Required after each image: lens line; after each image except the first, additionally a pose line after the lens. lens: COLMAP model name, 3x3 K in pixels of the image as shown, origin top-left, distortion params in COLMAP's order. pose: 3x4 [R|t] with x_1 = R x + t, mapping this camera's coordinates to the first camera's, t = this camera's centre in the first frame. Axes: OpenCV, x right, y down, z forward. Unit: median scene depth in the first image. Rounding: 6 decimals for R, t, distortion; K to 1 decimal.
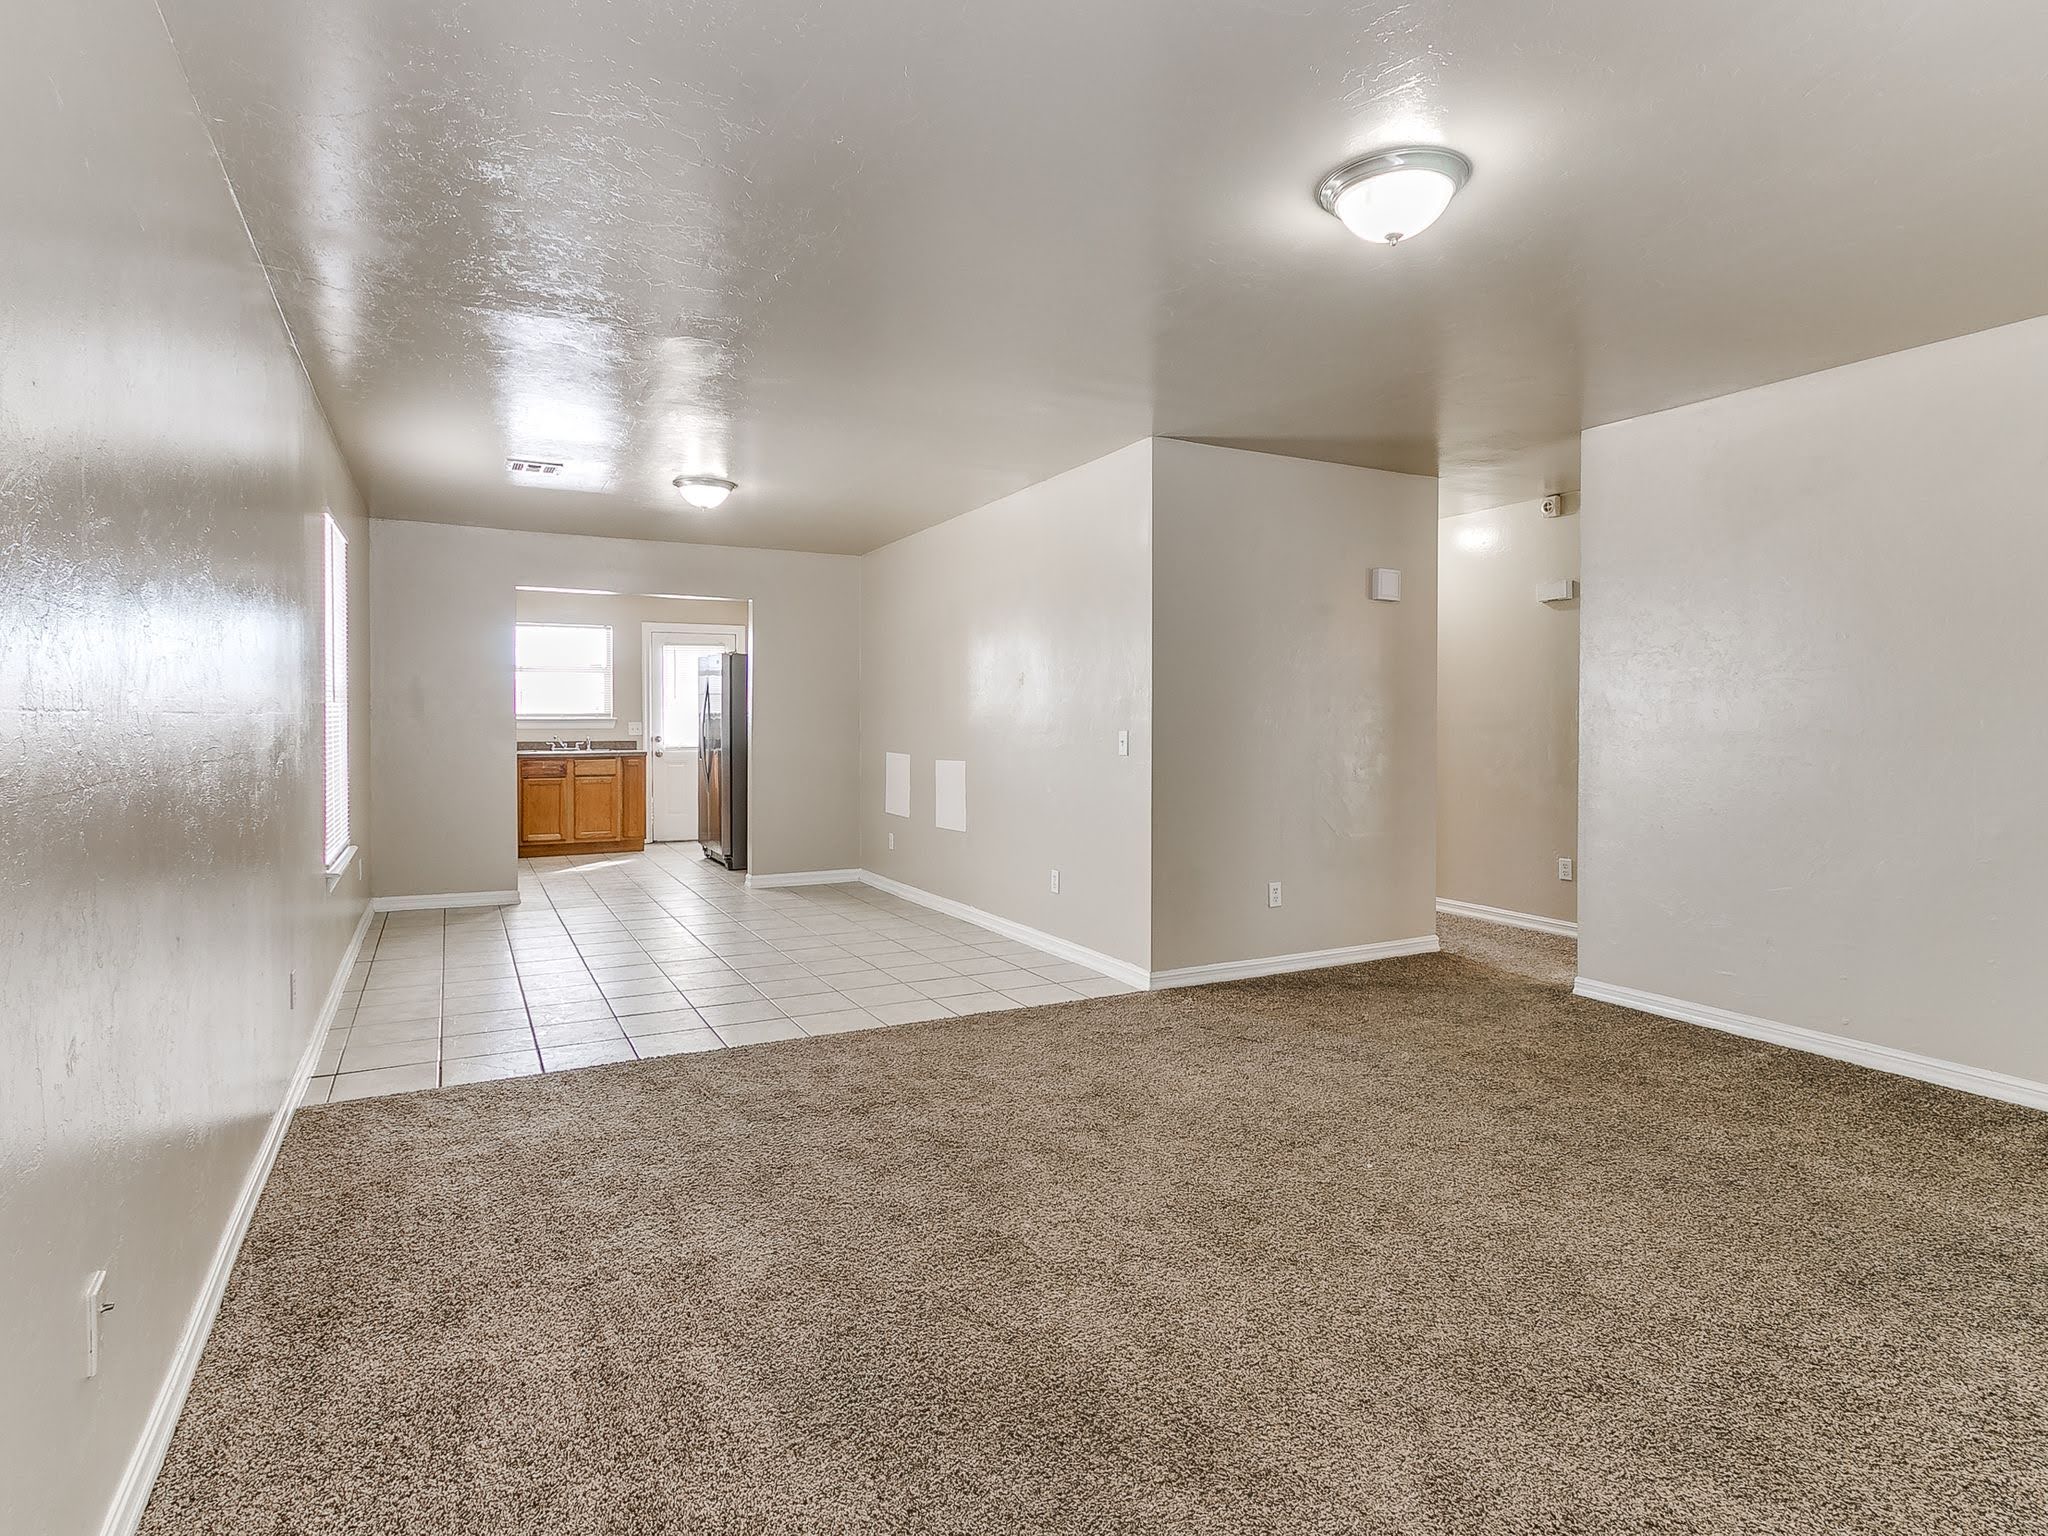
lens RADIAL K [[1072.5, 0, 994.0], [0, 1072.5, 703.9], [0, 0, 1]] dist [-0.002461, -0.000122]
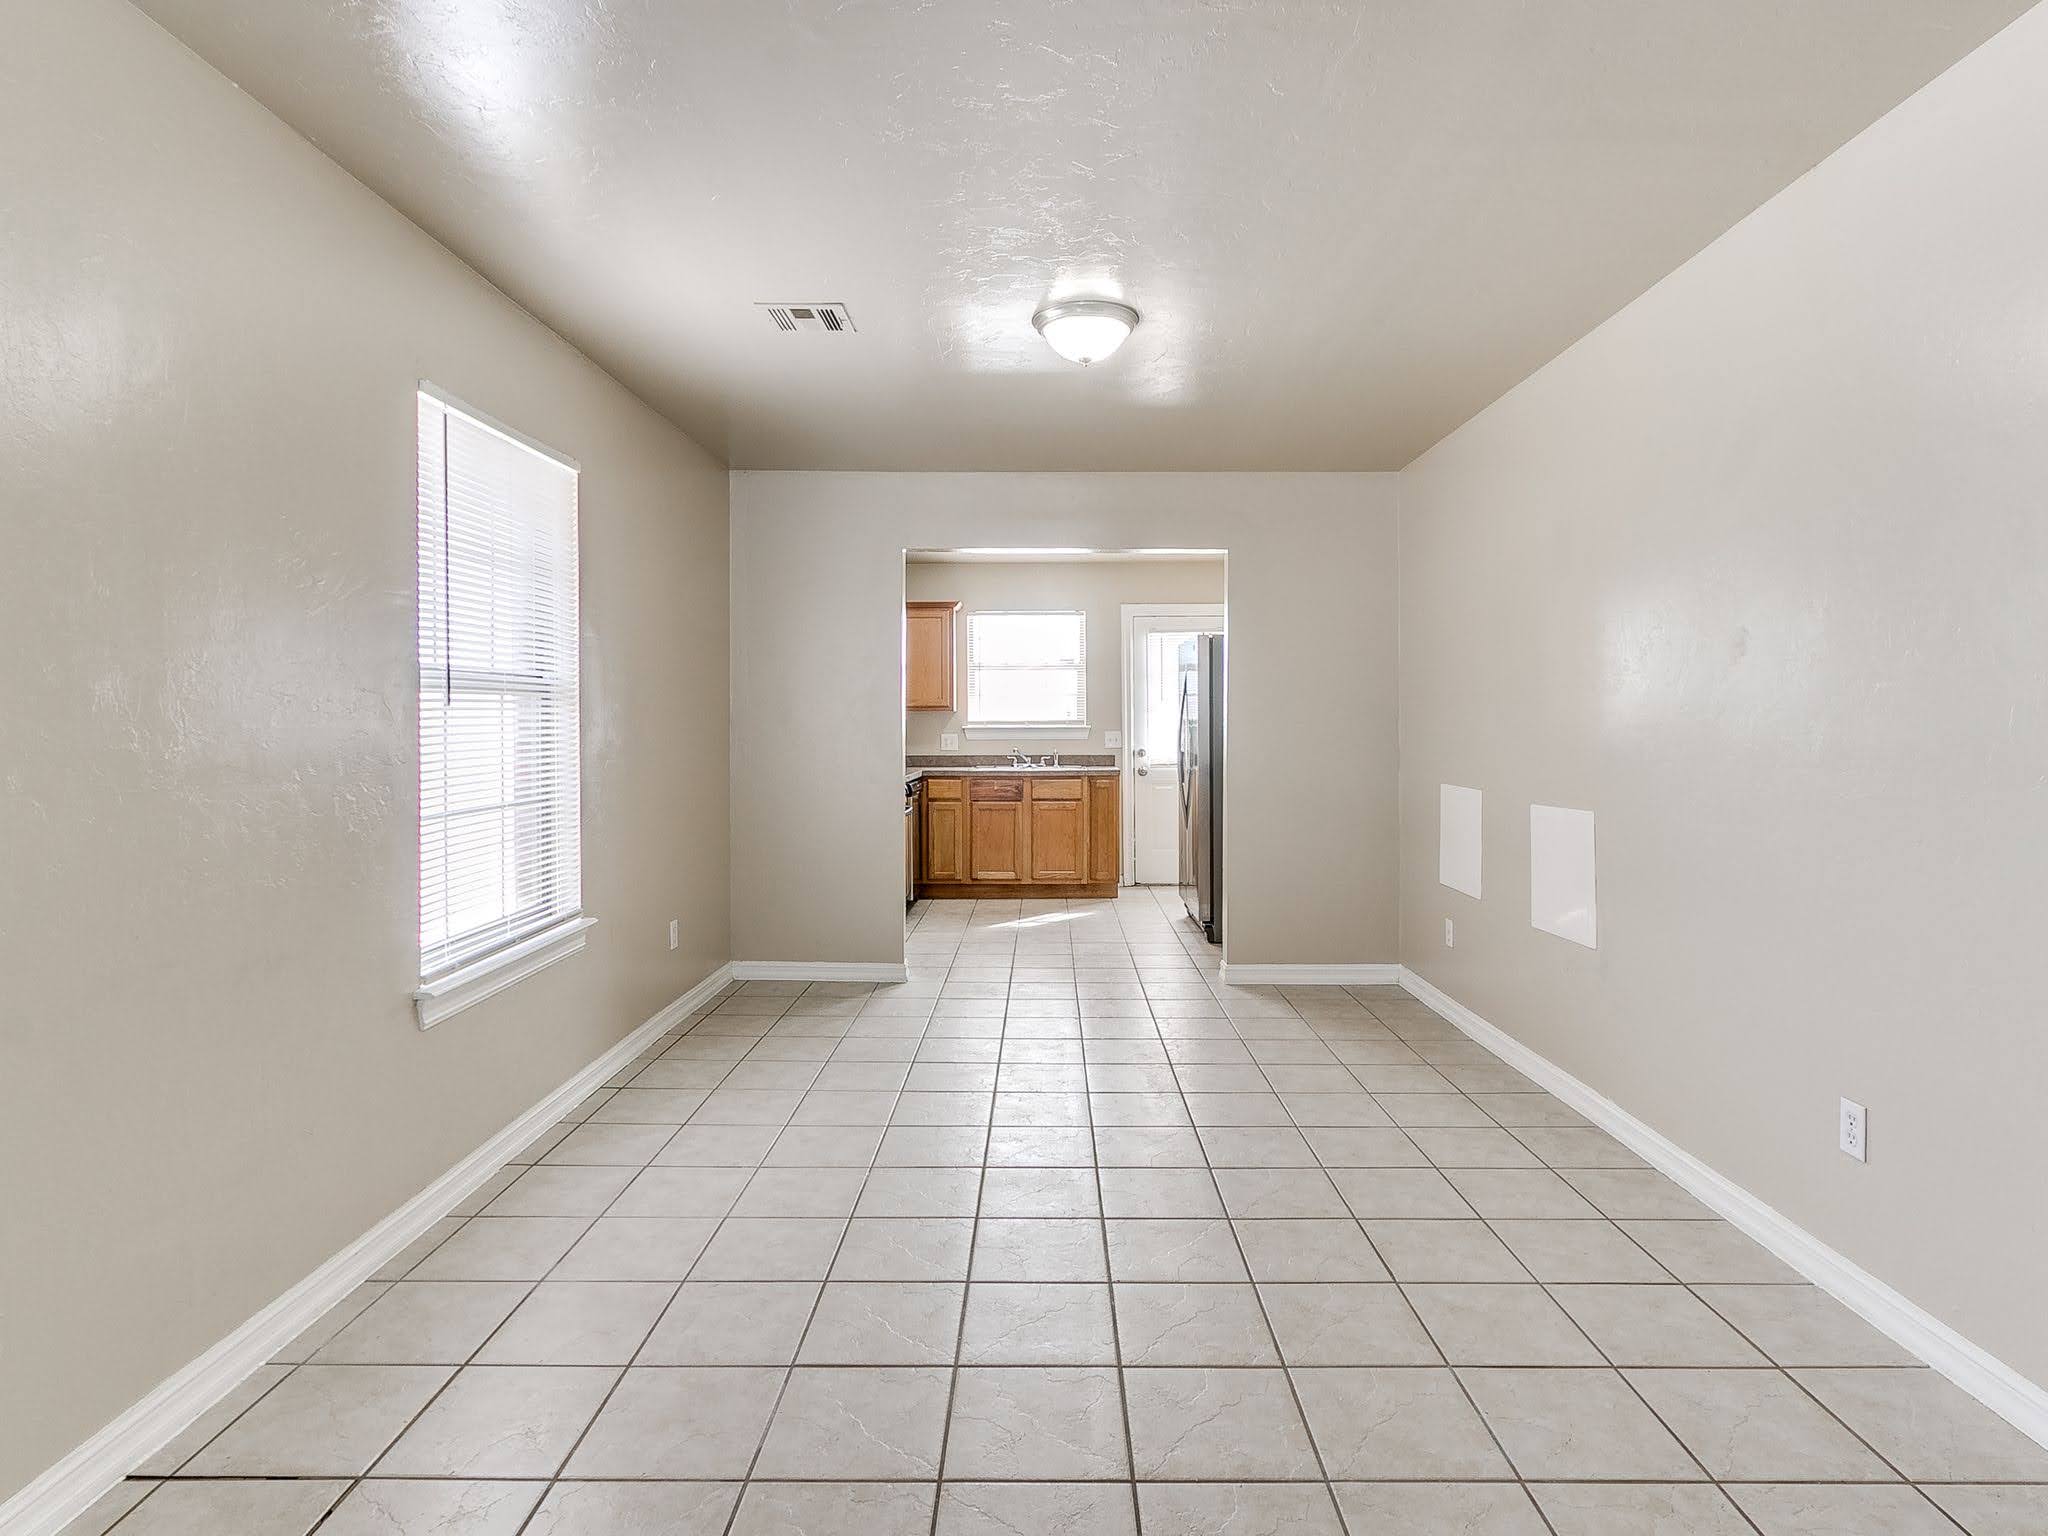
lens RADIAL K [[1078.3, 0, 1031.4], [0, 1078.3, 742.0], [0, 0, 1]] dist [0.006728, 0.000487]
pose [[0.882808, 0.004698, -0.469710, -0.016726], [0.009811, 0.999547, 0.028437, 0.001848], [0.469631, -0.029713, 0.882363, 0.315020]]
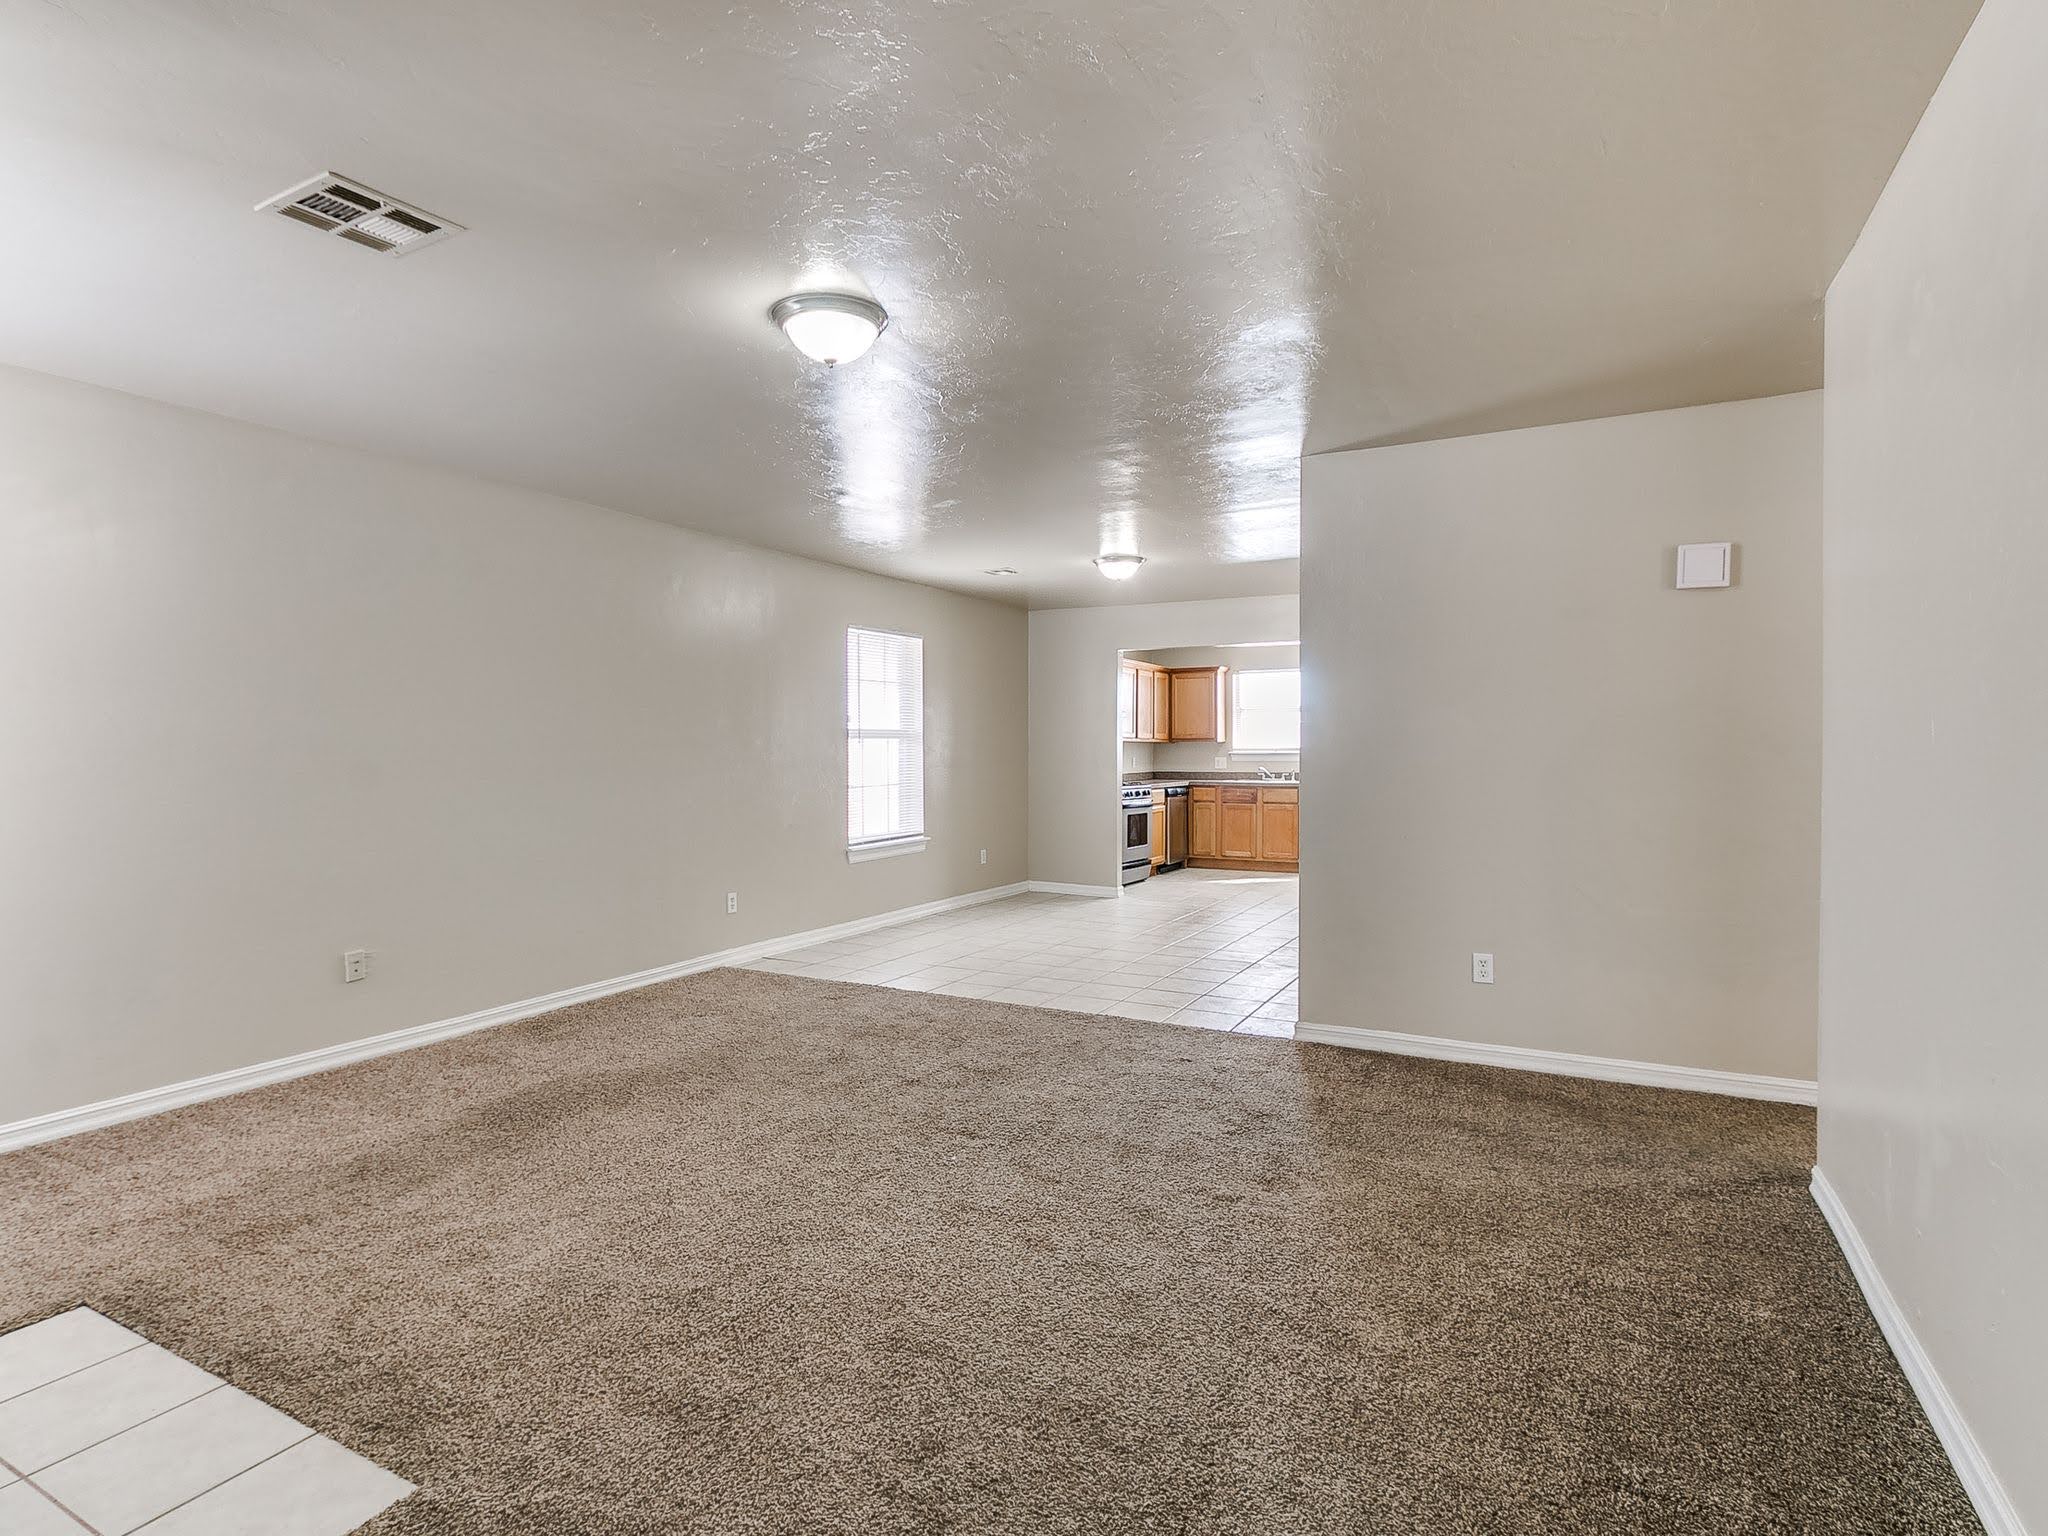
lens RADIAL K [[1078.3, 0, 1031.4], [0, 1078.3, 742.0], [0, 0, 1]] dist [0.006728, 0.000487]
pose [[0.569467, -0.009291, -0.821962, 0.448887], [0.014599, 0.999893, -0.001187, -0.000151], [0.821884, -0.011324, 0.569542, 0.146261]]
